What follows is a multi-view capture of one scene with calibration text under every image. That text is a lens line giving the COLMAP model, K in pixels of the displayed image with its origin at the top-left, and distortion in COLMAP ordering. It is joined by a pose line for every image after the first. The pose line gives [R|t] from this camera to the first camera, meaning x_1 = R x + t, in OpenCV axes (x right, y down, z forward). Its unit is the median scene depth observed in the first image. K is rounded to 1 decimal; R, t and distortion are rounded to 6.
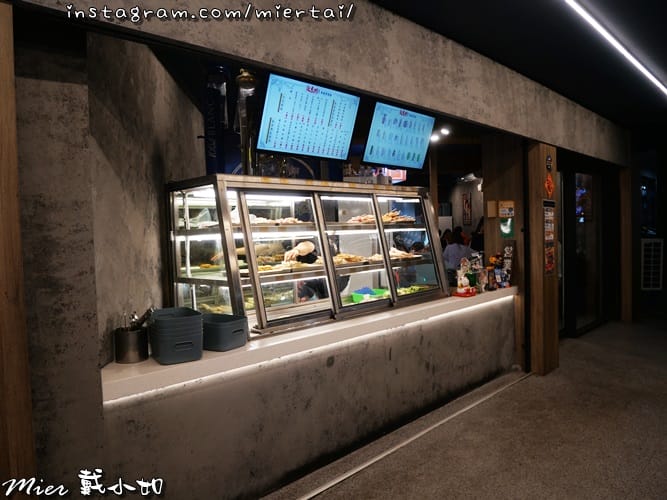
lens RADIAL K [[494.1, 0, 331.8], [0, 494.1, 253.6], [0, 0, 1]] dist [-0.045392, 0.000164]
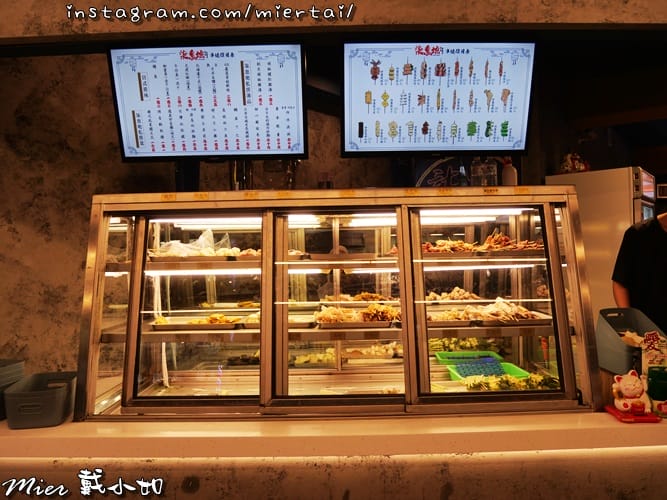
lens RADIAL K [[494.1, 0, 334.1], [0, 494.1, 250.7], [0, 0, 1]] dist [-0.045392, 0.000164]
pose [[0.697204, 0.008947, -0.716817, 0.500936], [-0.034859, 0.999162, -0.021433, -0.060188], [0.716025, 0.039931, 0.696932, 0.623182]]
